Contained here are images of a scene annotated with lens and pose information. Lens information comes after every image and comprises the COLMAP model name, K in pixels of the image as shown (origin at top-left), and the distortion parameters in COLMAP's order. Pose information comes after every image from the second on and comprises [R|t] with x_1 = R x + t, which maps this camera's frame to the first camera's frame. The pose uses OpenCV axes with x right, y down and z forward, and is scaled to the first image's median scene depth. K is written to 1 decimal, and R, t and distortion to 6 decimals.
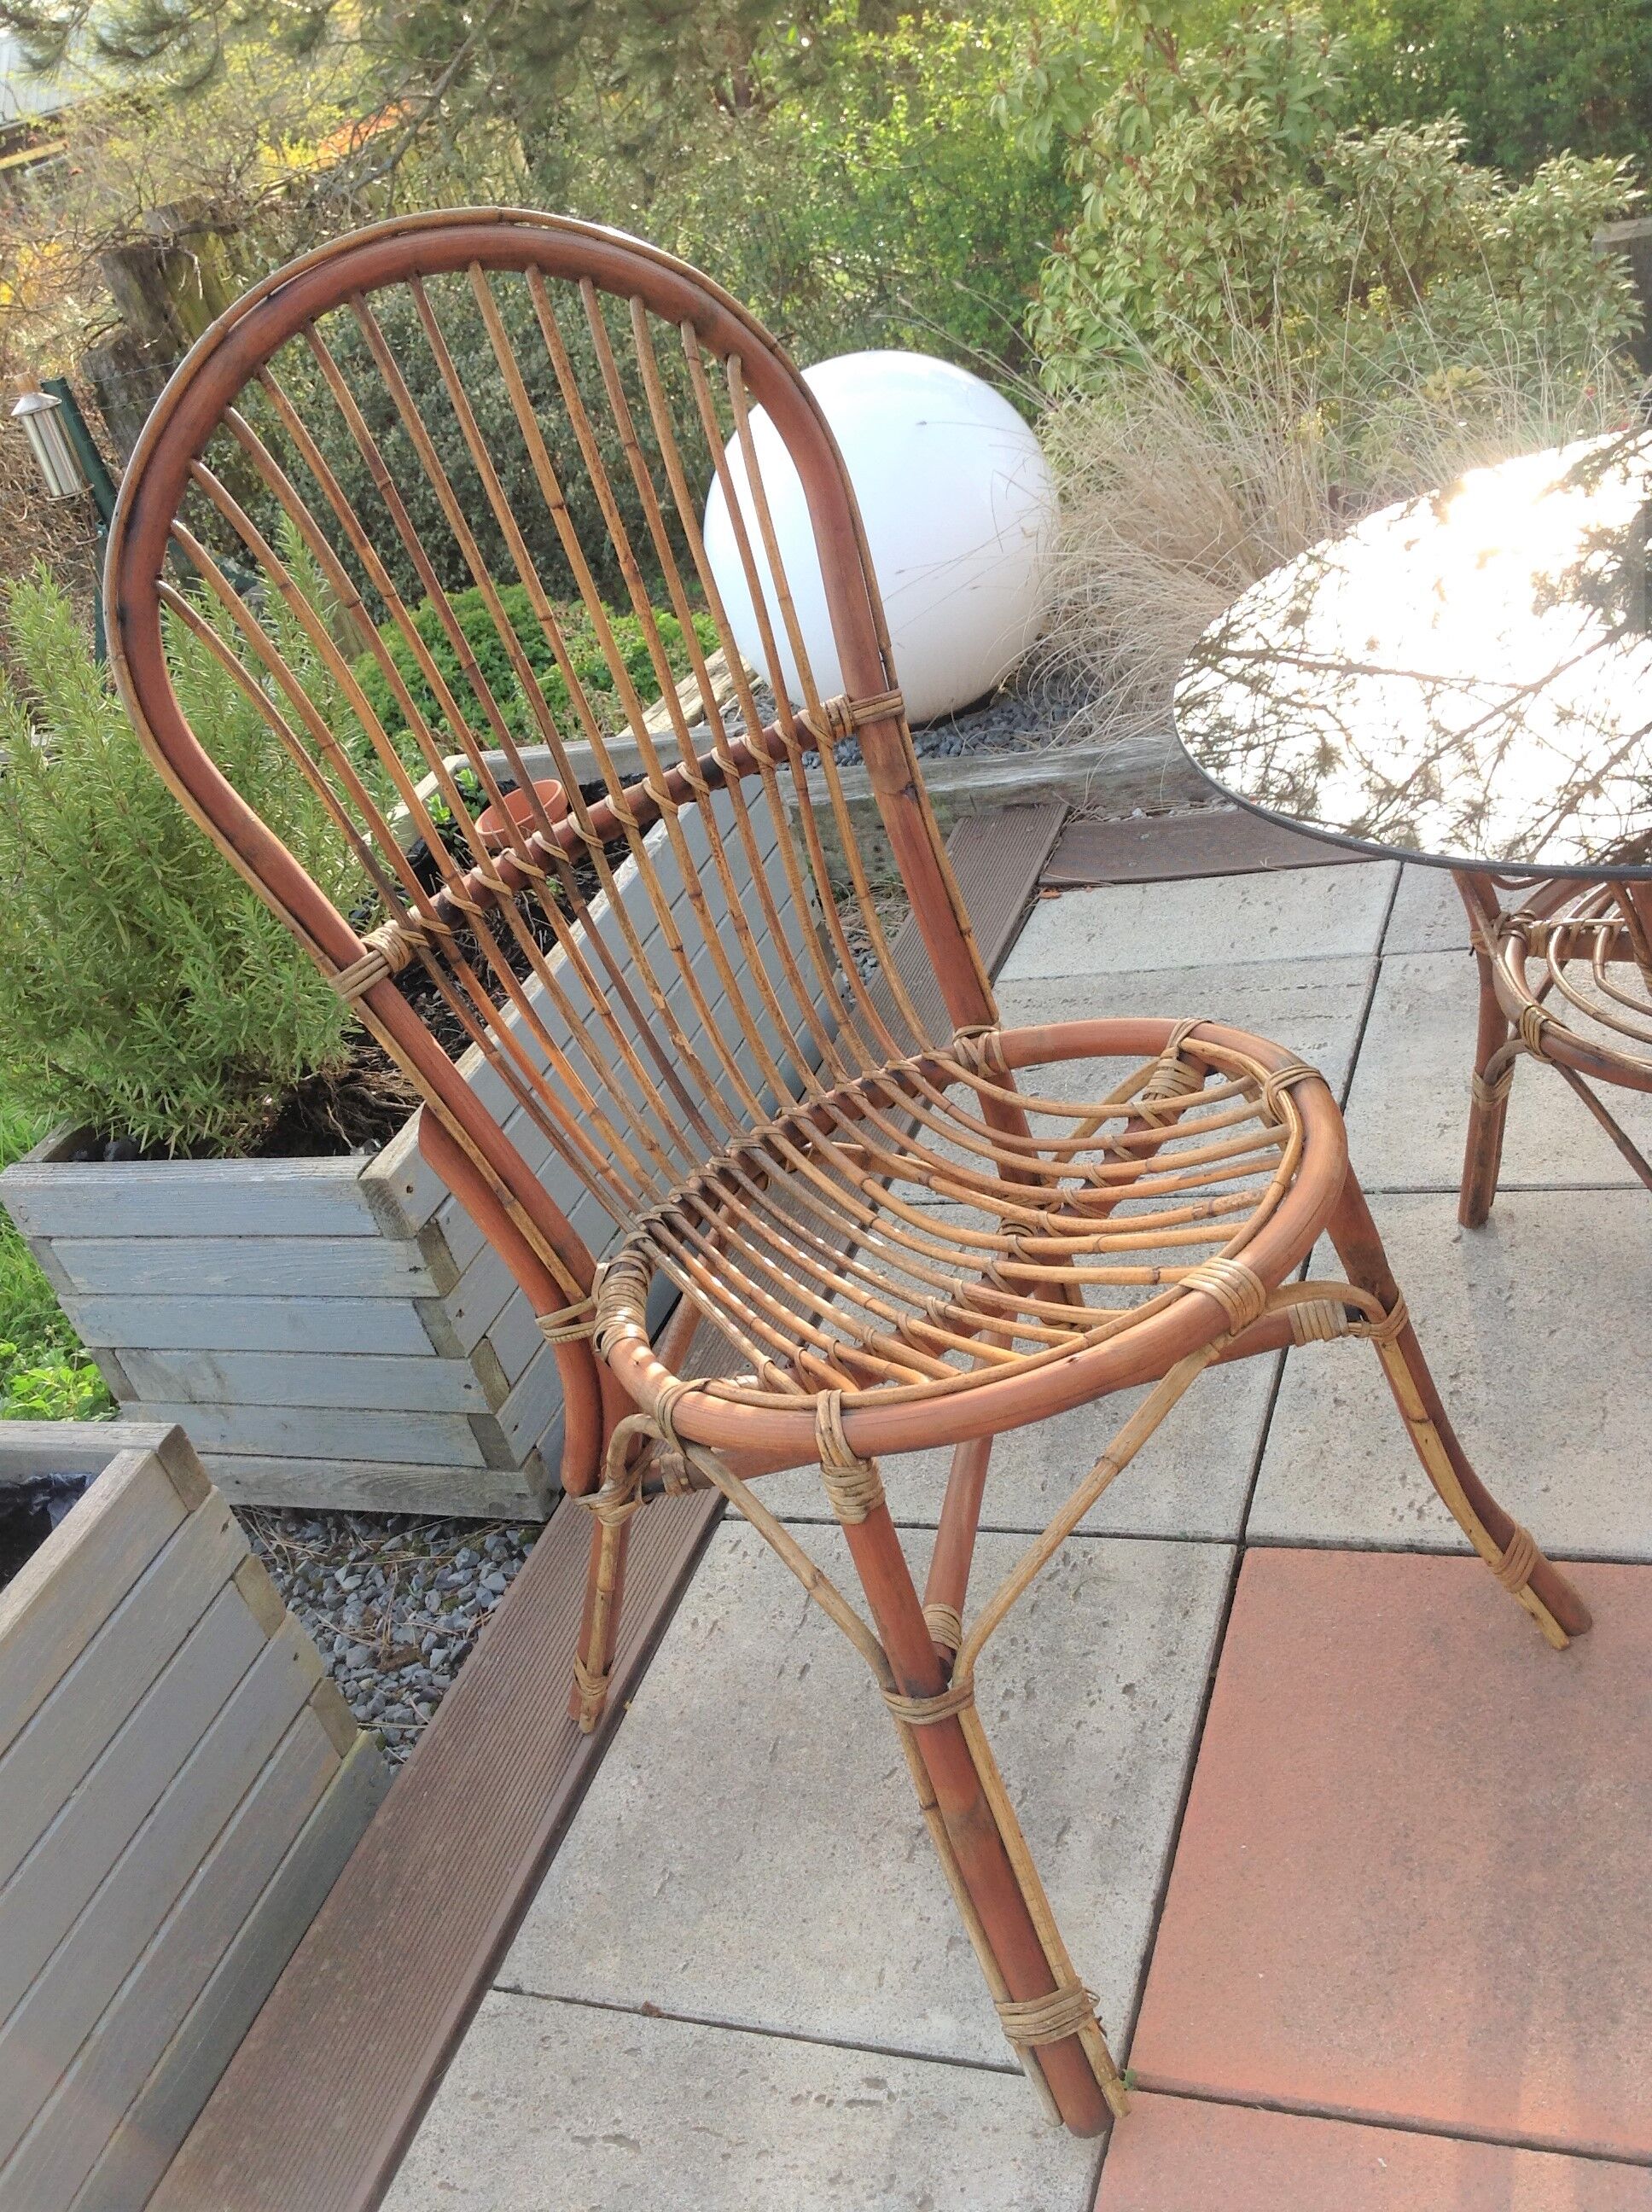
lens RADIAL K [[2086.6, 0, 817.9], [0, 2086.6, 1112.3], [0, 0, 1]] dist [0.009566, 0.000000]
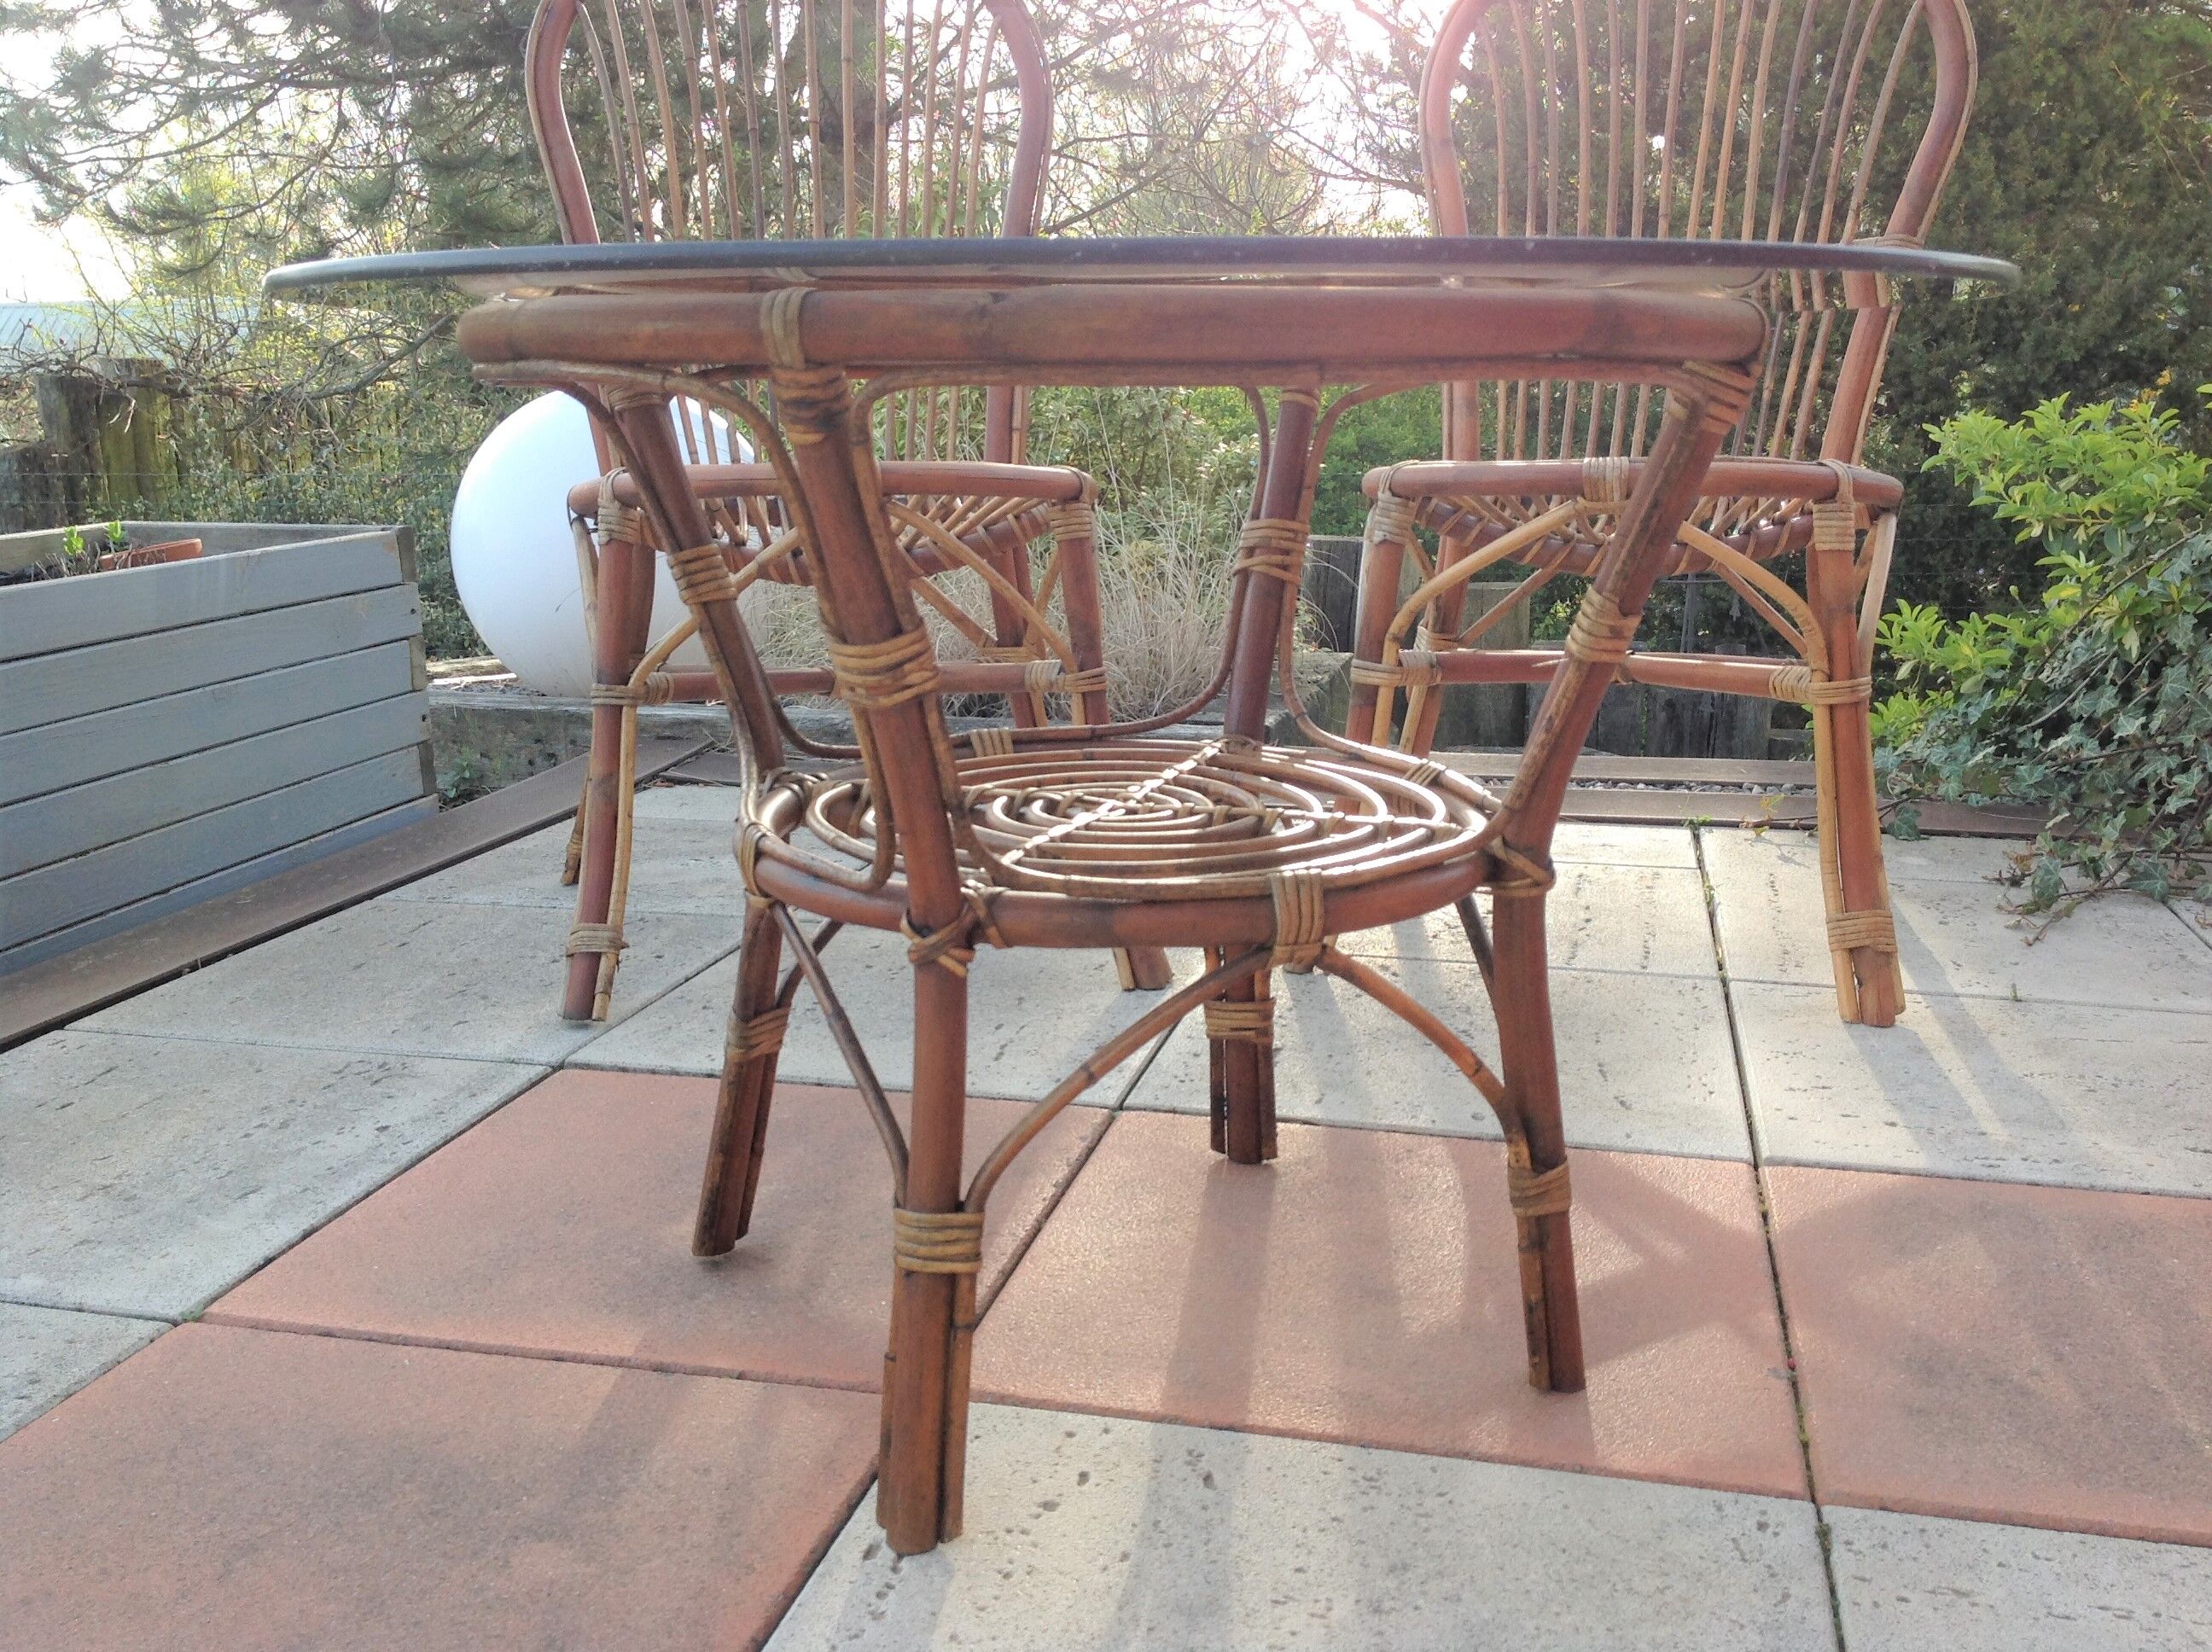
lens RADIAL K [[2086.6, 0, 1112.2], [0, 2086.6, 848.1], [0, 0, 1]] dist [0.009566, 0.000000]
pose [[0.960078, 0.228056, 0.161987, 0.140527], [-0.161286, 0.924434, -0.345555, 0.213109], [-0.228552, 0.305634, 0.924312, -0.018031]]
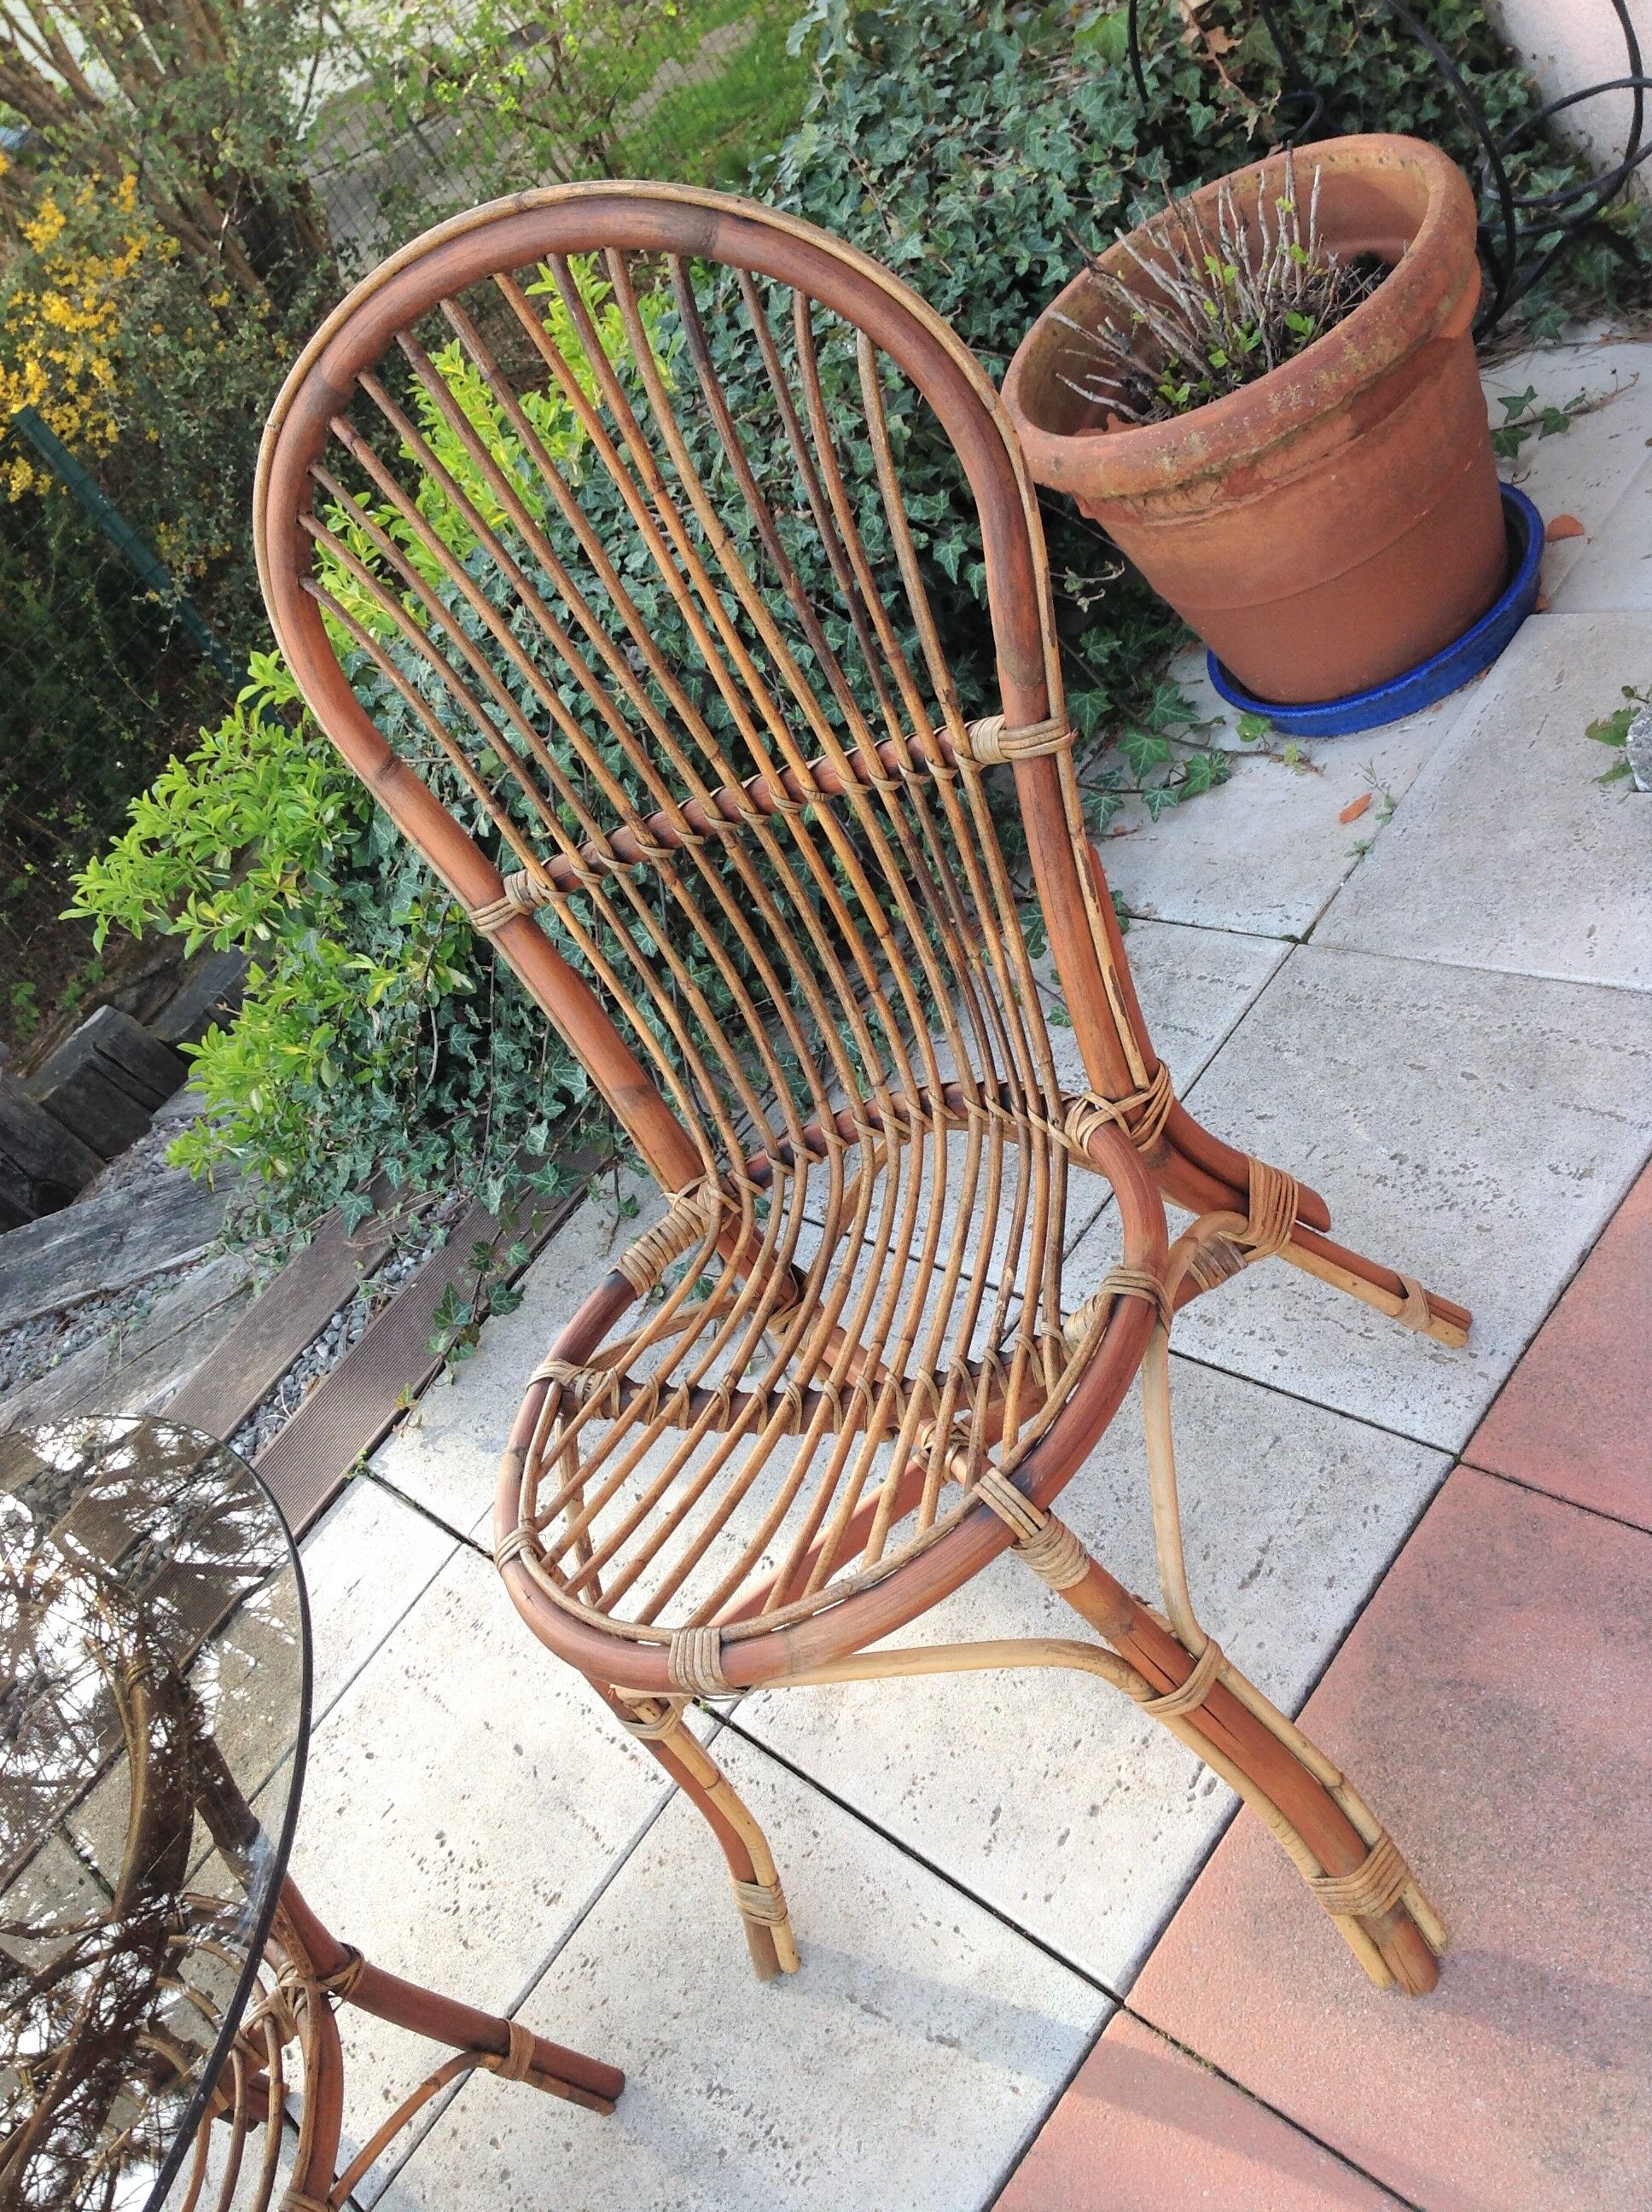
lens RADIAL K [[2086.6, 0, 815.7], [0, 2086.6, 1120.3], [0, 0, 1]] dist [0.009566, 0.000000]
pose [[0.475629, -0.572295, 0.668024, 0.144924], [0.752518, 0.657981, 0.027903, -0.088861], [-0.455515, 0.489429, 0.743616, 0.001244]]
